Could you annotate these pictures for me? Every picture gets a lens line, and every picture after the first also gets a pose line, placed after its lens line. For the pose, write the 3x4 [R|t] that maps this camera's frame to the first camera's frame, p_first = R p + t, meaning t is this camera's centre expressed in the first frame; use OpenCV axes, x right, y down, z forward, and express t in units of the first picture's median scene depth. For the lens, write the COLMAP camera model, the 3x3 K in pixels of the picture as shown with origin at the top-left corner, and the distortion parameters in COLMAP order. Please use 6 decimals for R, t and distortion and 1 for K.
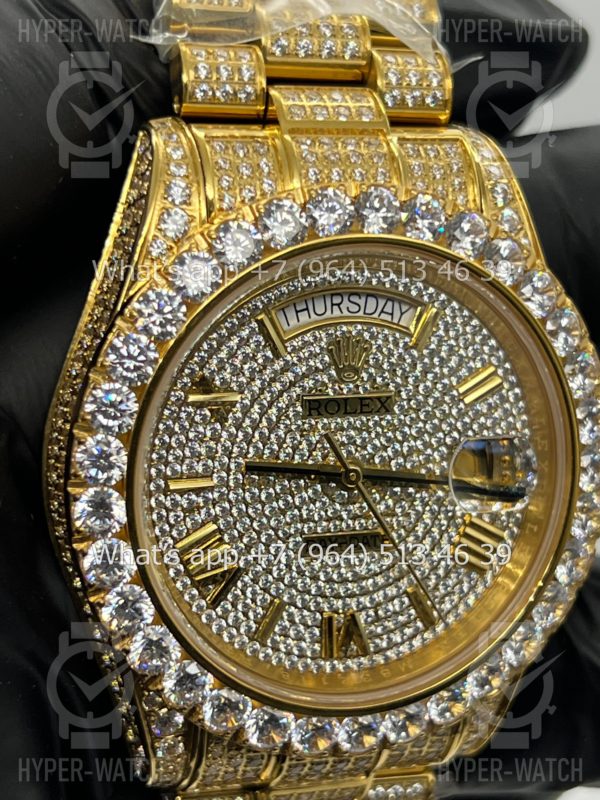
lens RADIAL K [[1928.7, 0, 300.5], [0, 1928.7, 404.2], [0, 0, 1]] dist [0.190345, 0.000000]
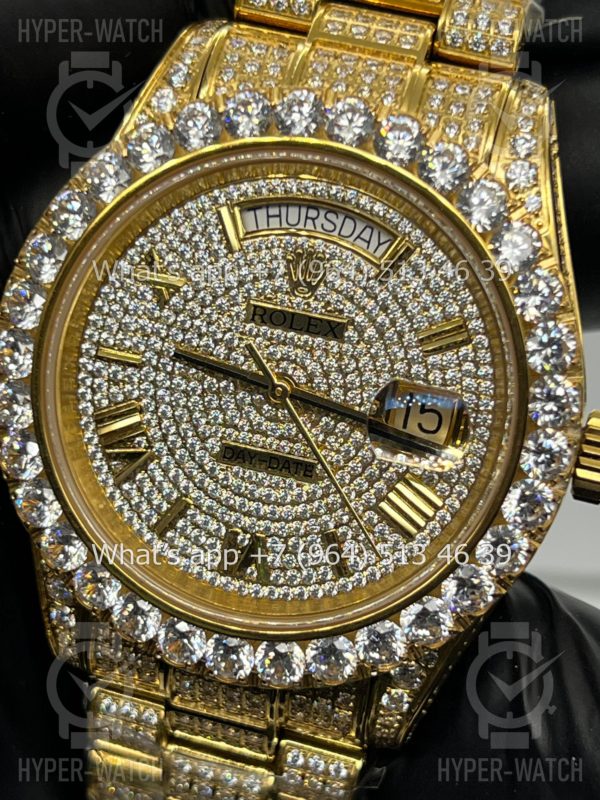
lens RADIAL K [[1928.7, 0, 302.5], [0, 1928.7, 397.3], [0, 0, 1]] dist [0.190345, 0.000000]
pose [[0.844881, 0.201894, -0.495393, 0.515433], [-0.263417, 0.963009, -0.056784, 0.091693], [0.465604, 0.178471, 0.866811, 0.165429]]
